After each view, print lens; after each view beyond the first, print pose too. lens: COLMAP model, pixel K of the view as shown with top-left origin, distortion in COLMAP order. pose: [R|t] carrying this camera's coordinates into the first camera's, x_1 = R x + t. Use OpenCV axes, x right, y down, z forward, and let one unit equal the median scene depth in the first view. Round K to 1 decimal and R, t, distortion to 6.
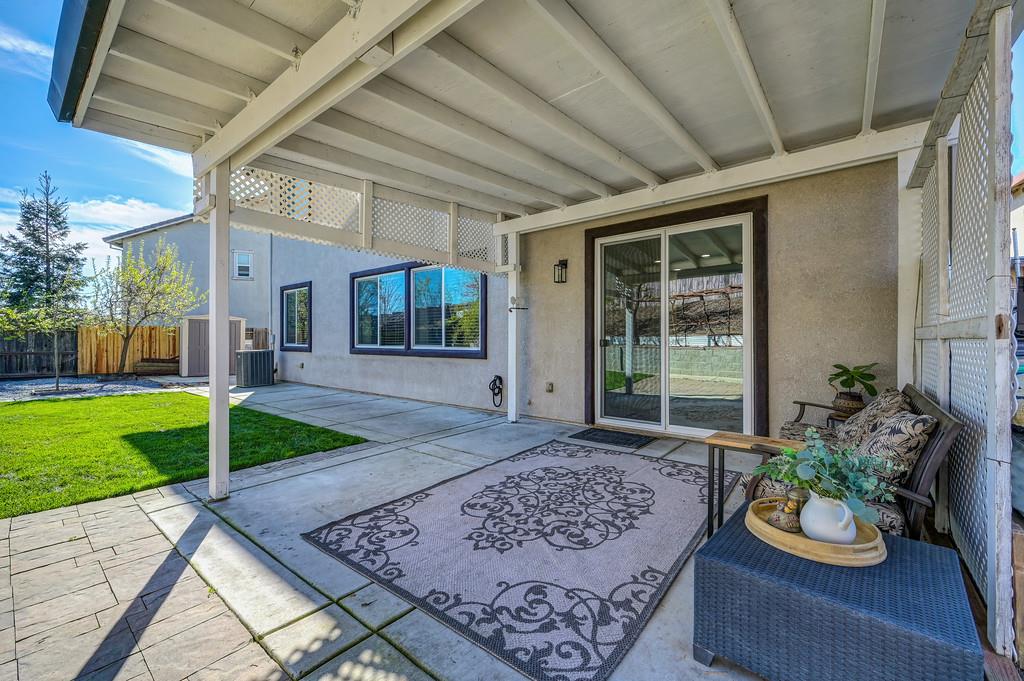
lens RADIAL K [[400.3, 0, 515.9], [0, 400.3, 341.0], [0, 0, 1]] dist [-0.000385, -0.000070]
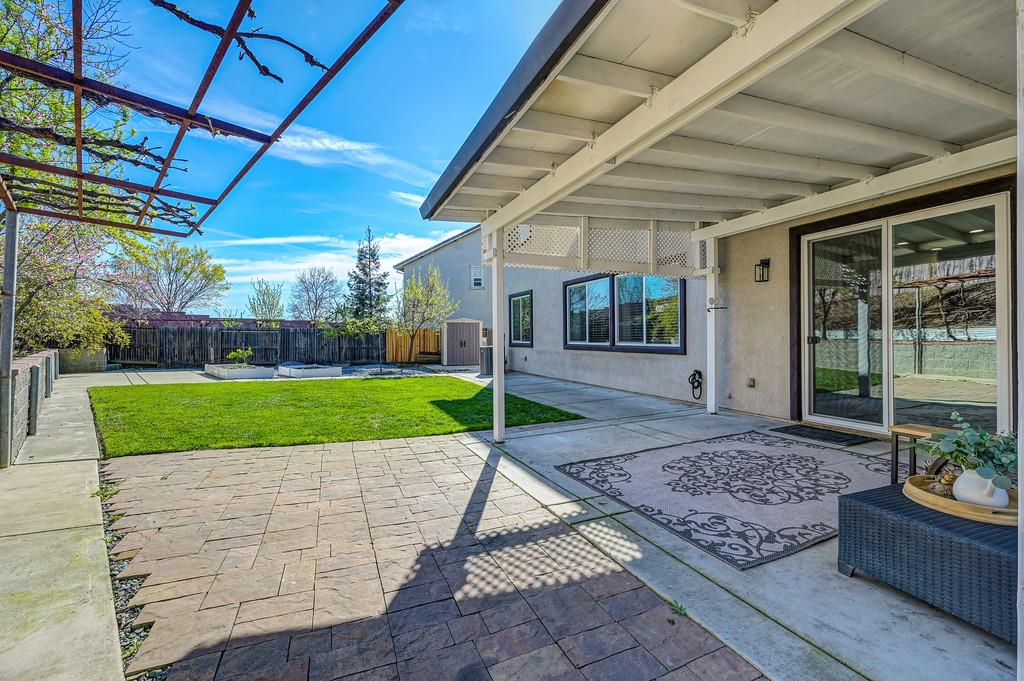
lens RADIAL K [[400.3, 0, 515.9], [0, 400.3, 341.0], [0, 0, 1]] dist [-0.000385, -0.000070]
pose [[0.884930, -0.005161, -0.465695, 0.030697], [0.011038, 0.999890, 0.009893, -0.010565], [0.465593, -0.013895, 0.884890, -0.222808]]
